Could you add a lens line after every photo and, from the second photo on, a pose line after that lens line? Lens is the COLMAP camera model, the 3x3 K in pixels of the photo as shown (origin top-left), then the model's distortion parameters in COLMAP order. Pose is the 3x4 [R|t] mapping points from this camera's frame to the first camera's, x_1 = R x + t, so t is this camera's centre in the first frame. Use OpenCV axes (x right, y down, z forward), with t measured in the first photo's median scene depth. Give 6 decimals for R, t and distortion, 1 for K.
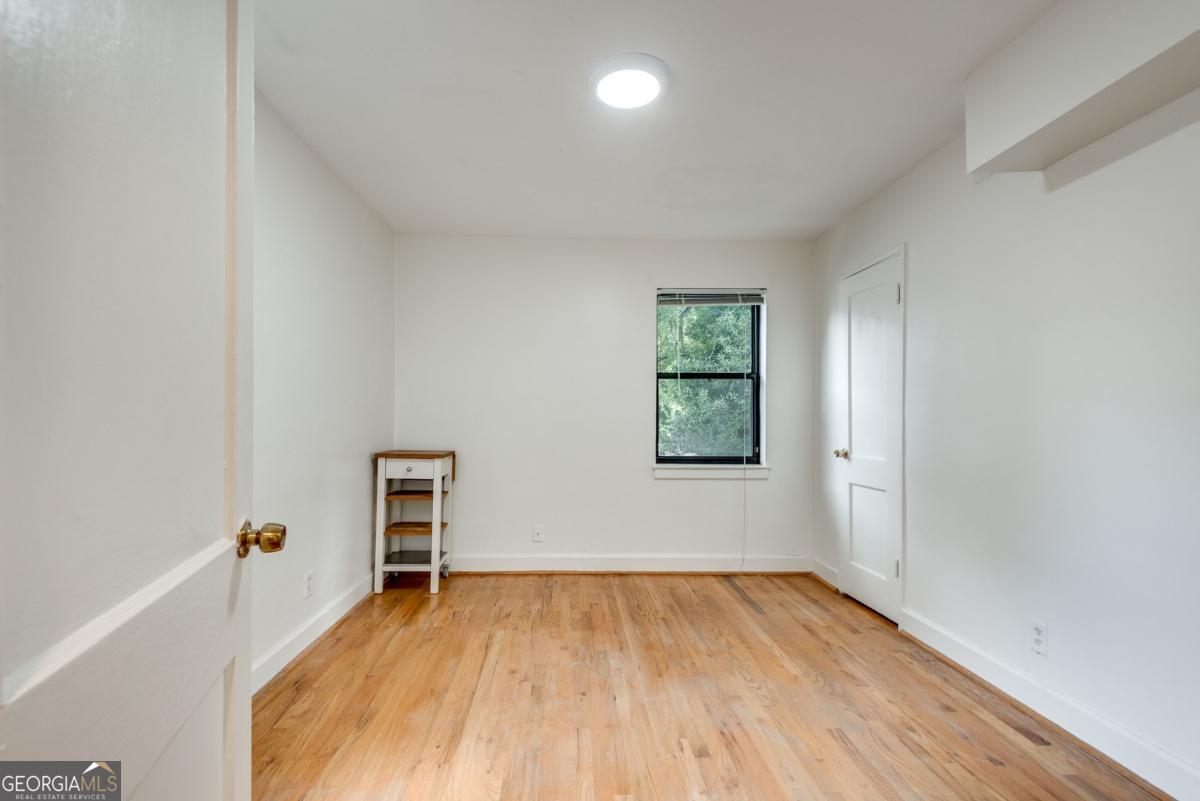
lens RADIAL K [[550.5, 0, 577.6], [0, 550.5, 415.0], [0, 0, 1]] dist [0.028148, -0.000357]
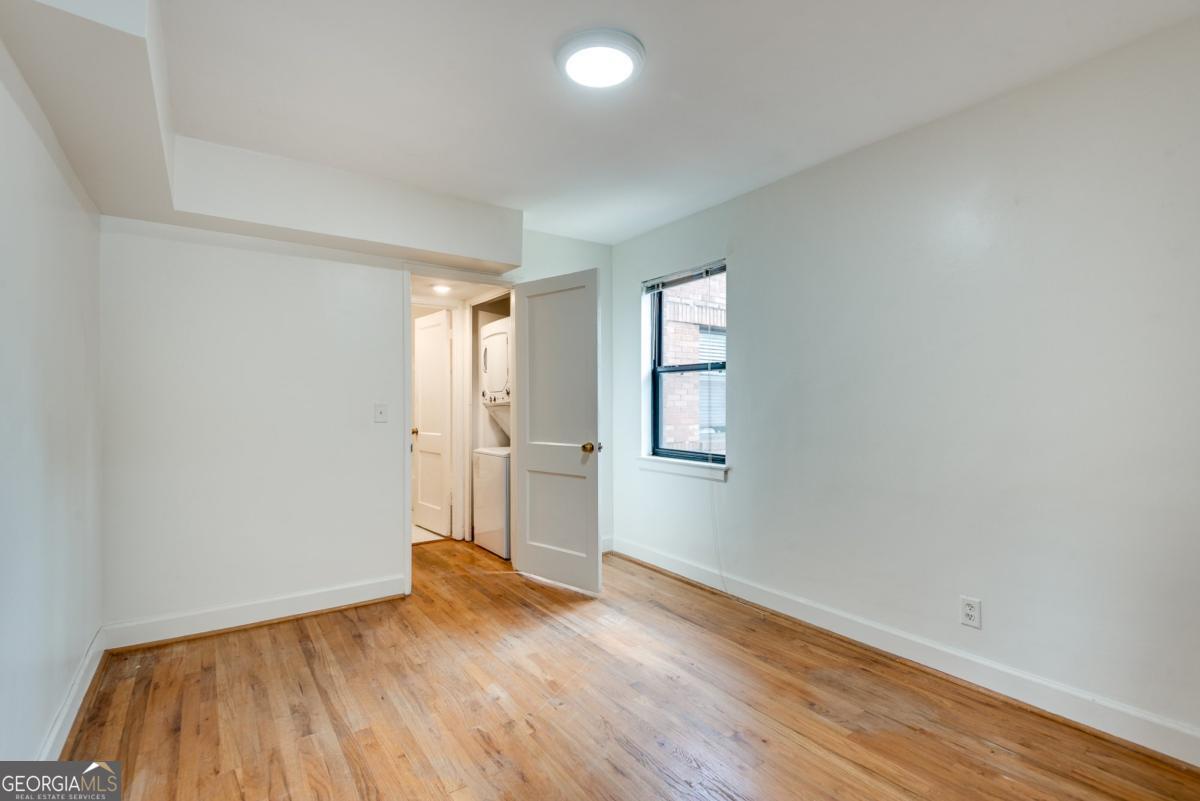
lens RADIAL K [[556.6, 0, 597.7], [0, 556.6, 408.3], [0, 0, 1]] dist [0.034163, -0.019434]
pose [[-0.829656, -0.000468, -0.558275, 0.393939], [-0.000118, 1.000000, -0.000663, -0.009532], [0.558276, -0.000485, -0.829655, 1.138099]]
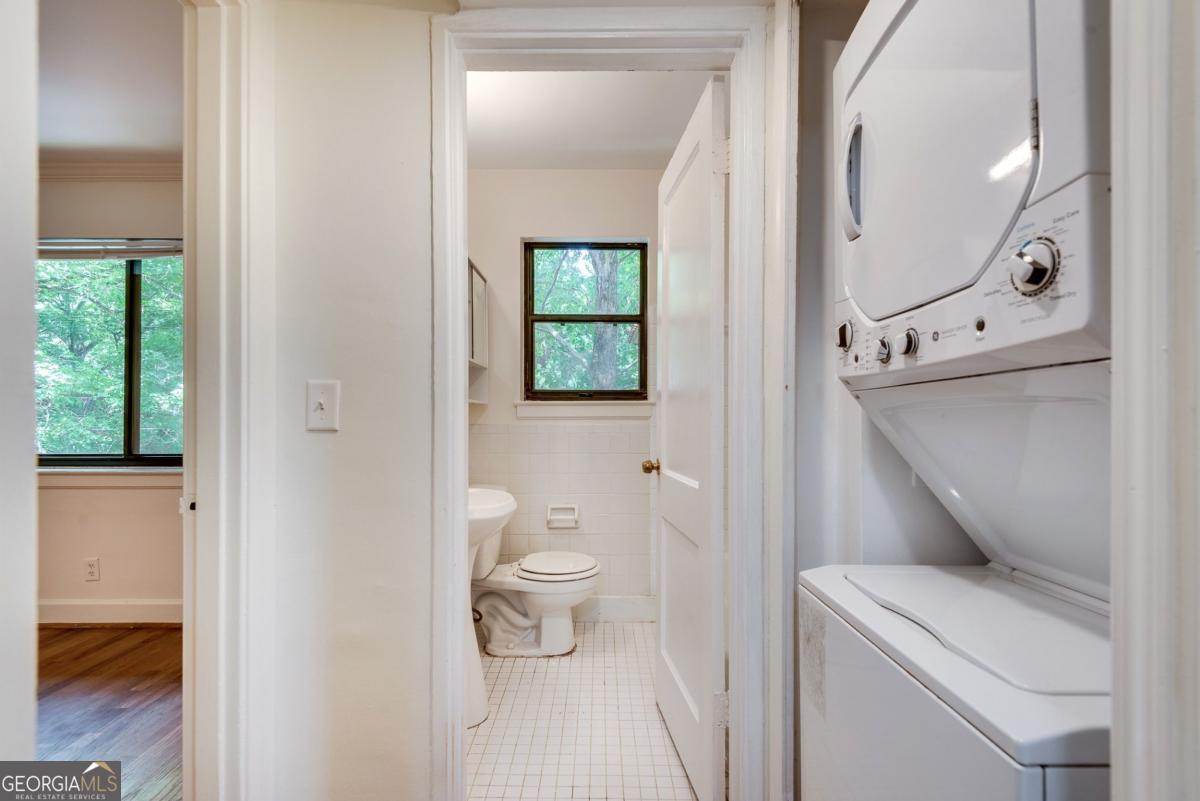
lens RADIAL K [[550.5, 0, 577.6], [0, 550.5, 415.0], [0, 0, 1]] dist [0.028148, -0.000357]
pose [[-0.998594, -0.005787, 0.052695, -0.008529], [-0.006076, 0.999967, -0.005332, 0.001426], [-0.052662, -0.005644, -0.998596, 0.154790]]
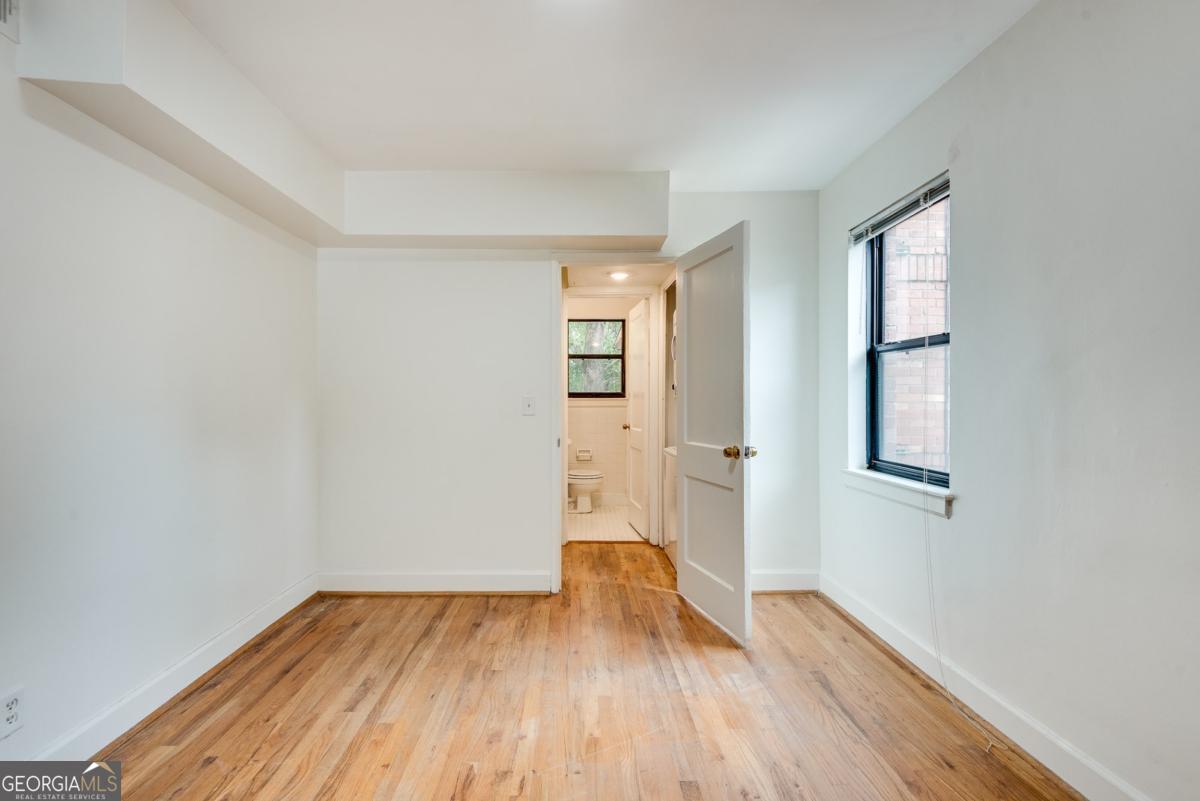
lens RADIAL K [[562.9, 0, 575.9], [0, 562.9, 402.7], [0, 0, 1]] dist [0.053608, -0.039890]
pose [[-0.999763, -0.006578, 0.020754, 0.049163], [-0.006651, 0.999972, -0.003416, -0.004932], [-0.020731, -0.003553, -0.999779, 1.099232]]
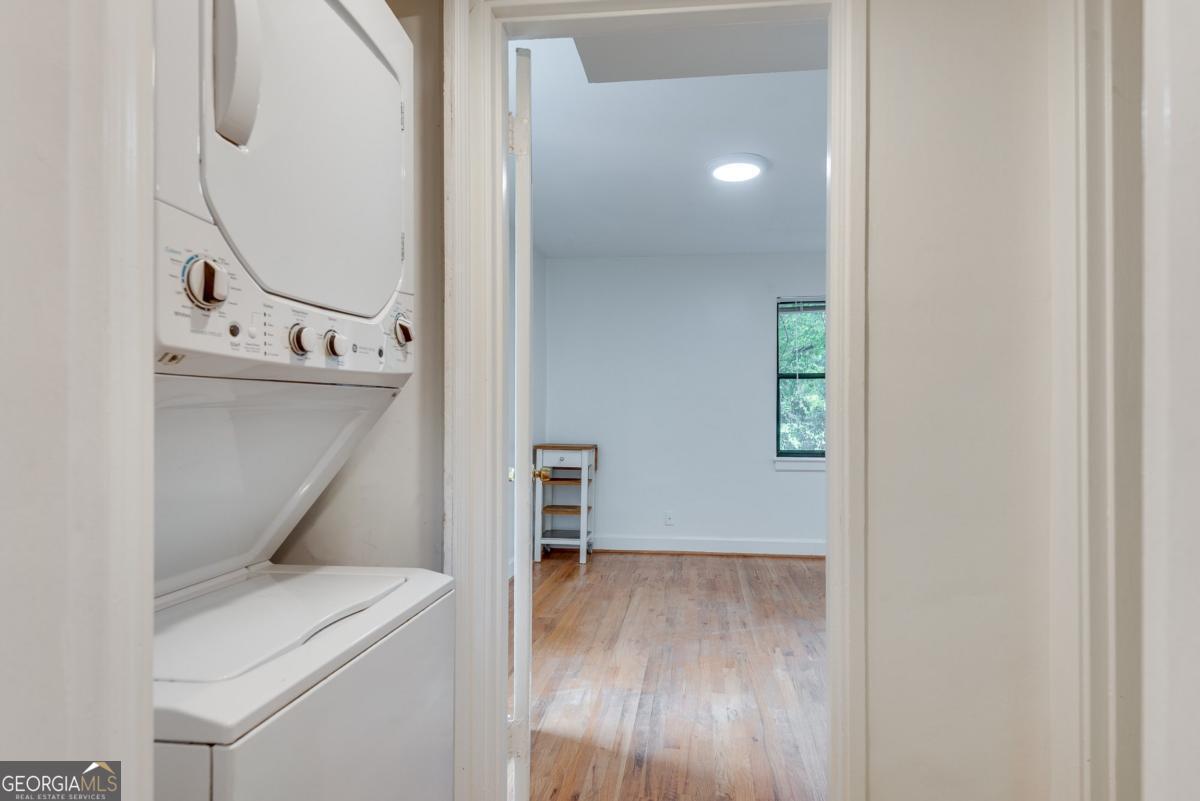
lens RADIAL K [[634.5, 0, 626.2], [0, 634.5, 410.5], [0, 0, 1]] dist [0.001248, 0.000069]
pose [[0.990531, -0.005851, -0.137168, 0.023402], [0.005530, 0.999981, -0.002726, -0.002421], [0.137181, 0.001942, 0.990544, -0.362365]]
